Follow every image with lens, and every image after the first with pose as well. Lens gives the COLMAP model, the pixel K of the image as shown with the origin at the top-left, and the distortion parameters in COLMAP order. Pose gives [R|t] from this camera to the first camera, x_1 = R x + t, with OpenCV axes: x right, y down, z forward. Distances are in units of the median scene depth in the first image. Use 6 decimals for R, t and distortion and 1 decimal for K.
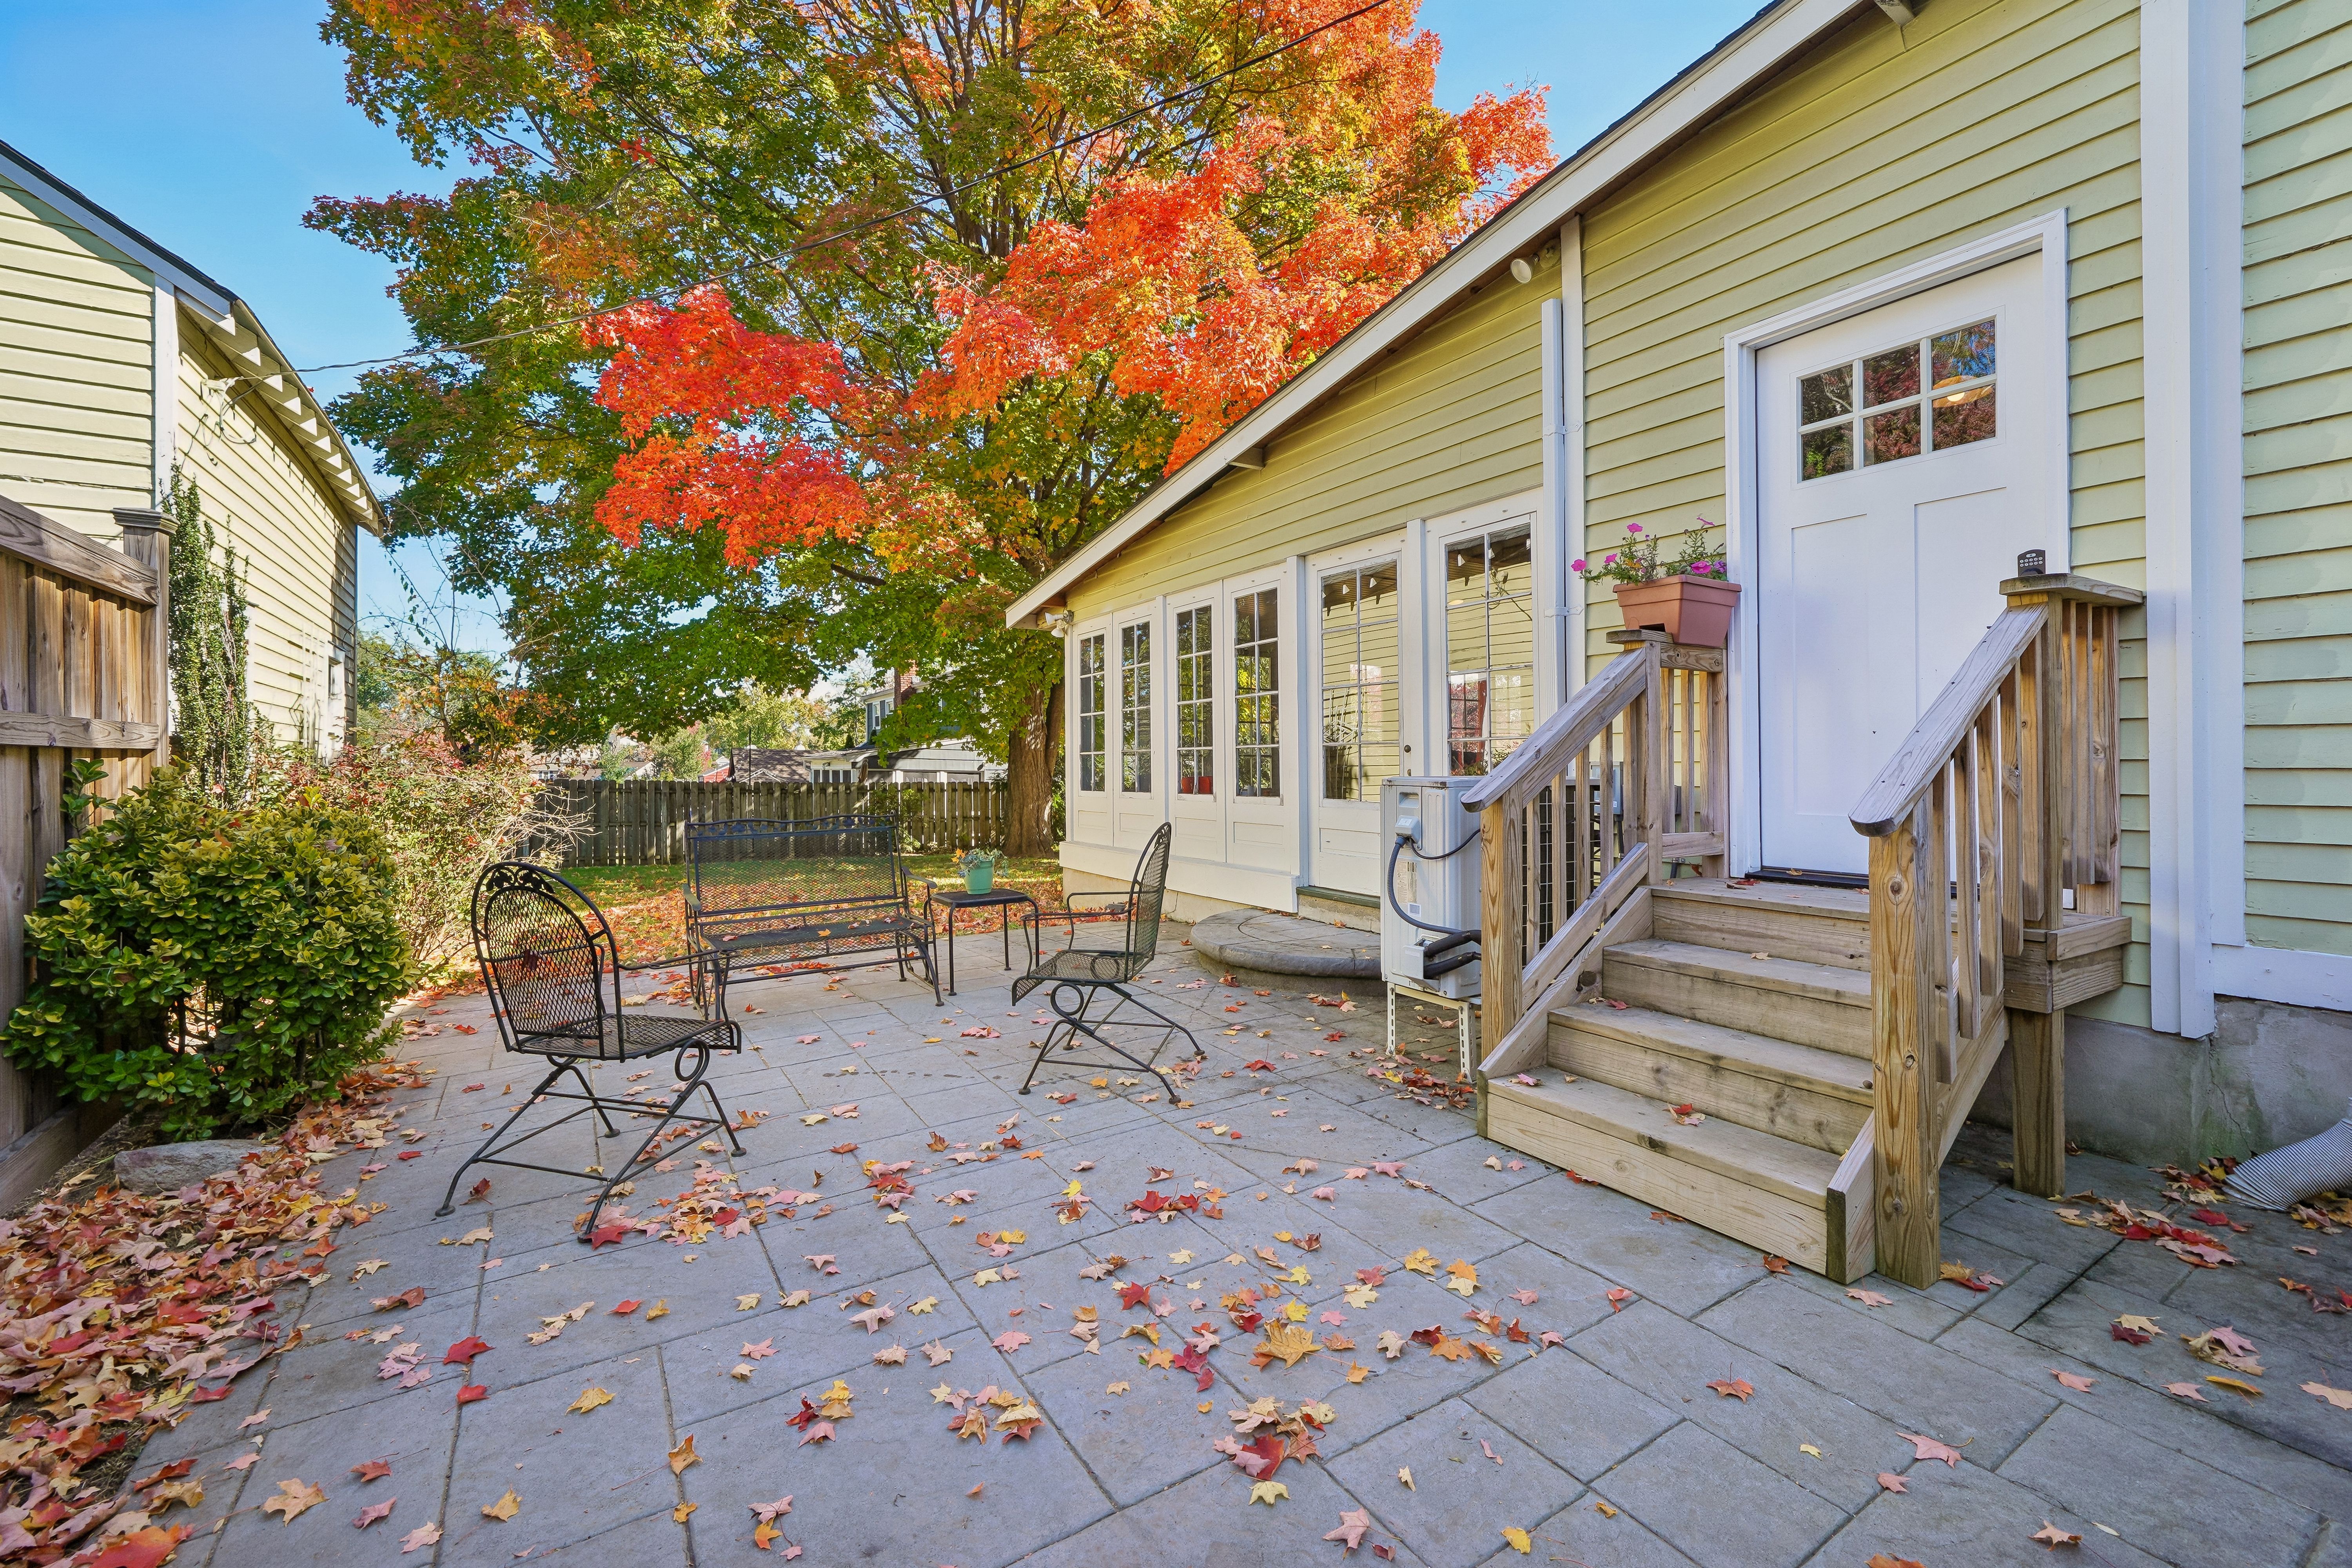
lens RADIAL K [[965.4, 0, 1175.0], [0, 965.4, 766.5], [0, 0, 1]] dist [0.000129, 0.000000]
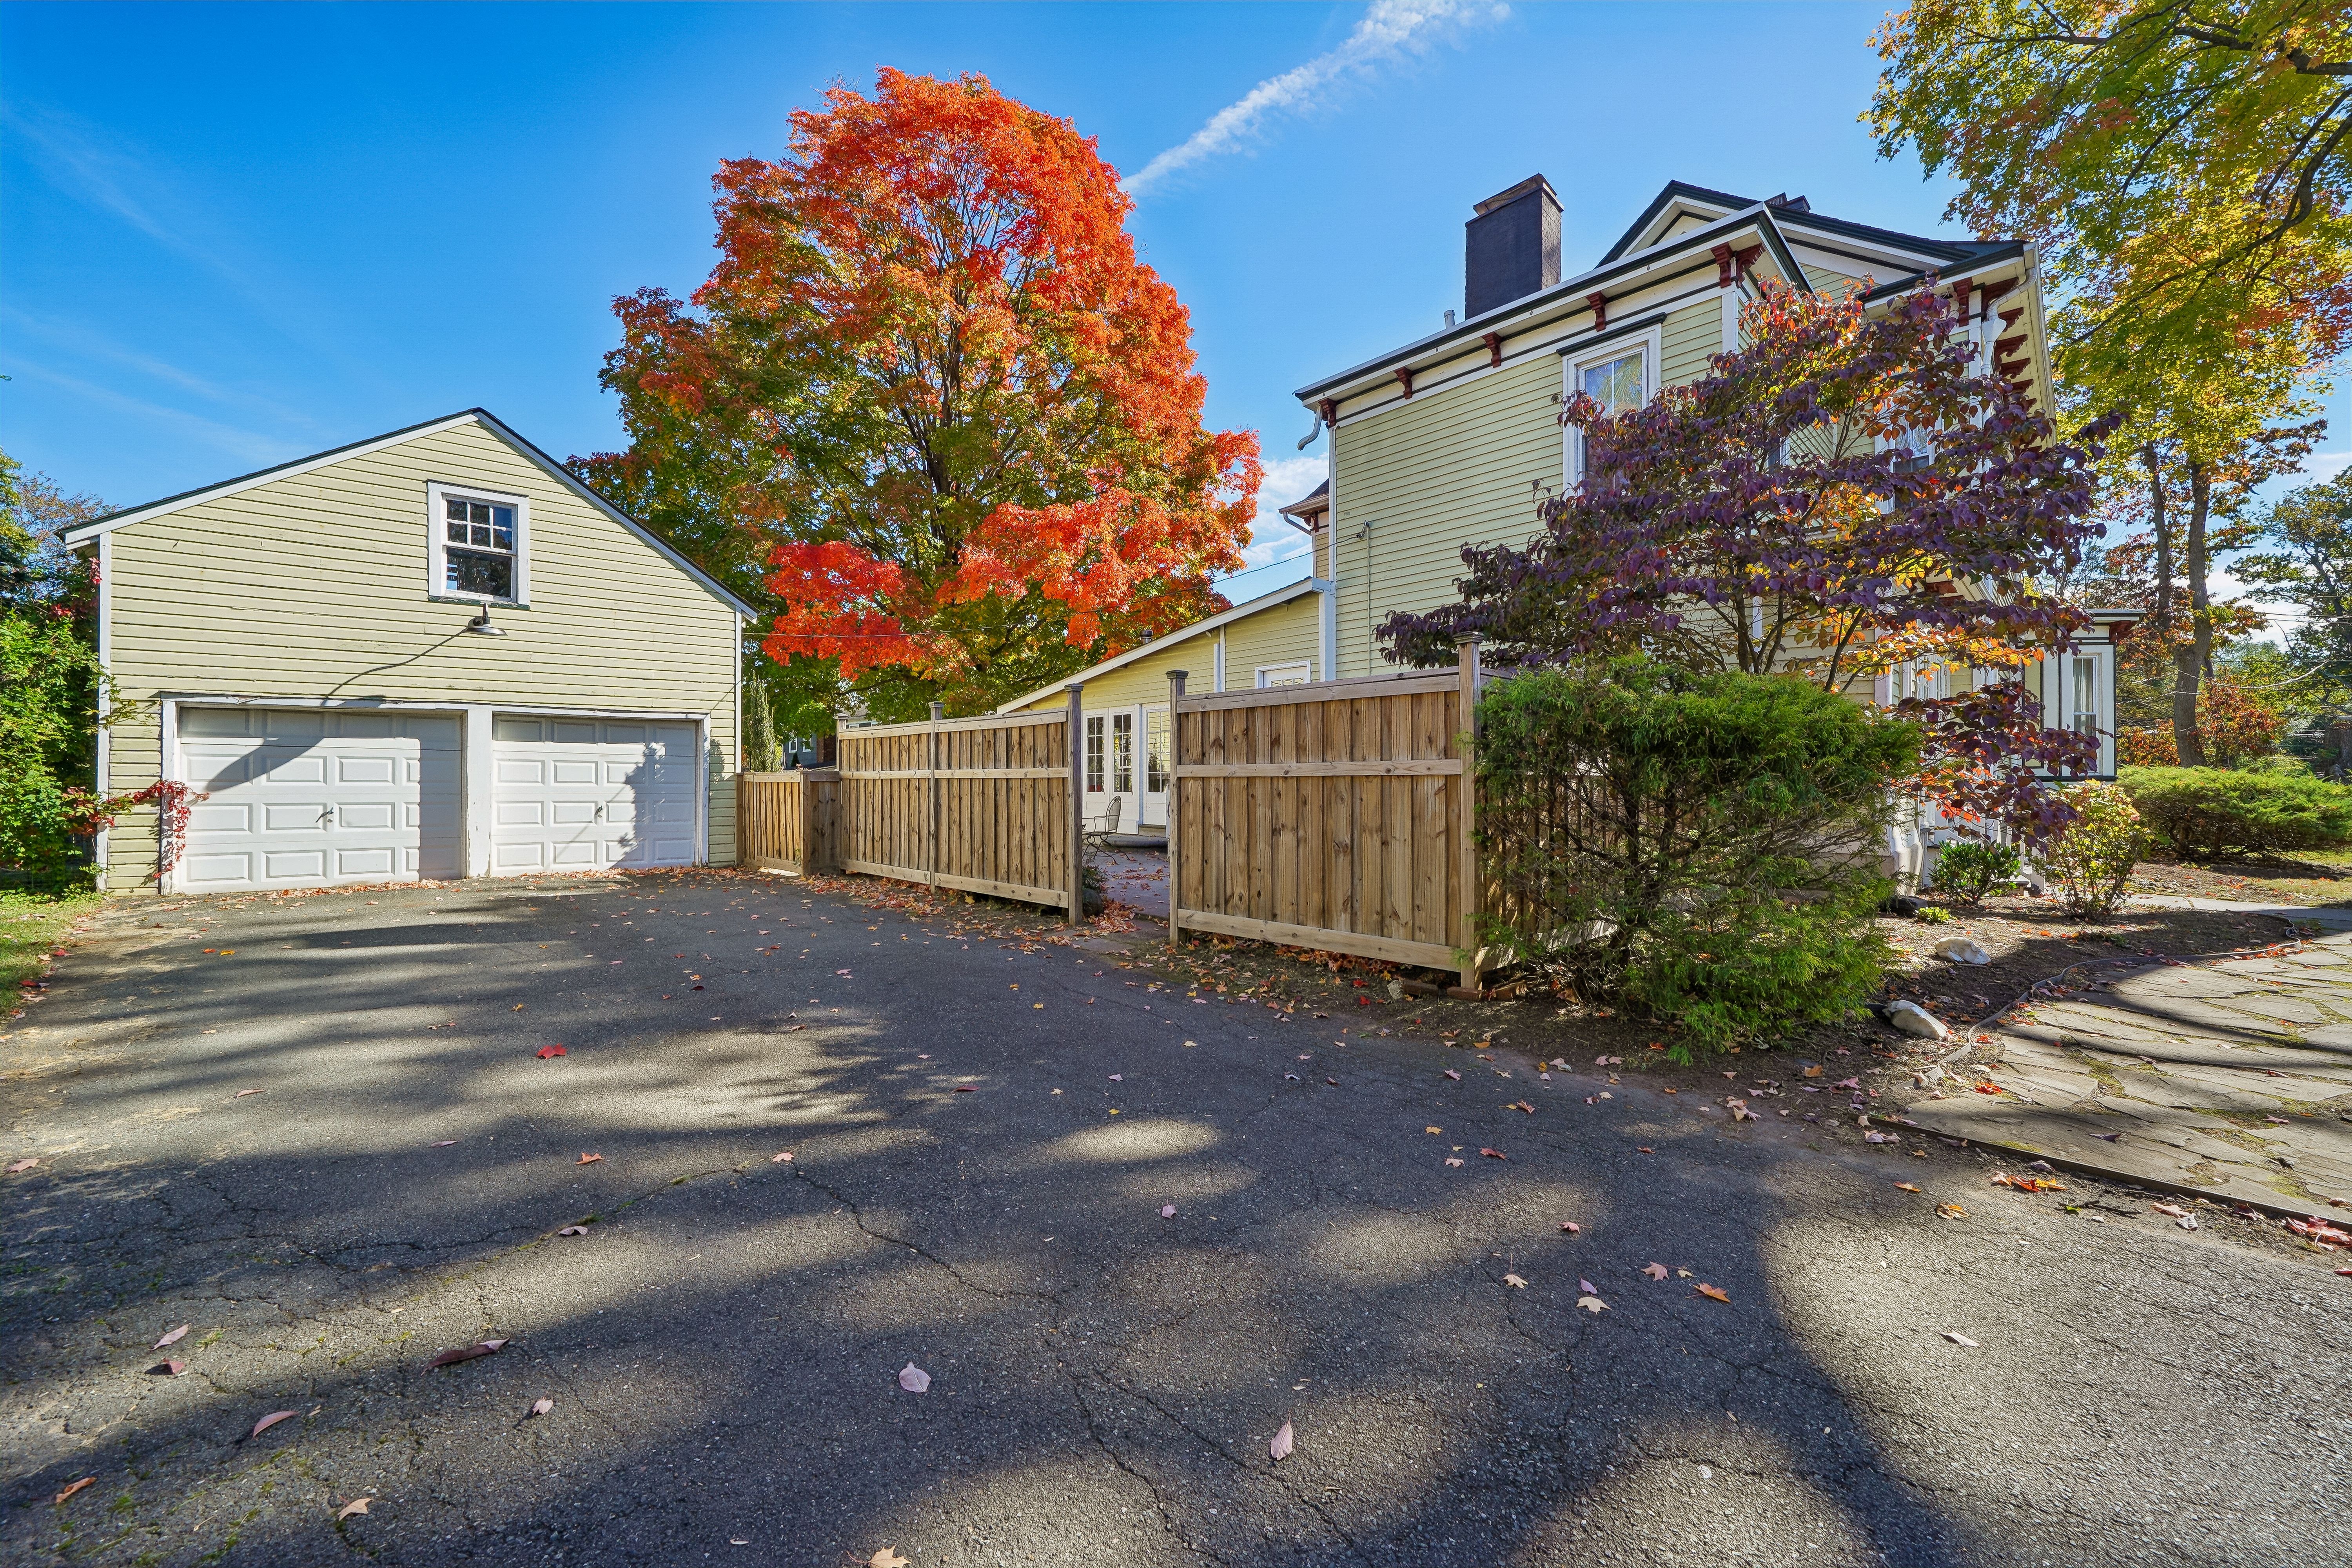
lens RADIAL K [[866.6, 0, 1172.3], [0, 866.6, 789.8], [0, 0, 1]] dist [0.002138, 0.000268]
pose [[0.979160, 0.006516, 0.202985, -0.247041], [-0.007465, 0.999964, 0.003910, 0.014996], [-0.202952, -0.005344, 0.979174, -1.269051]]
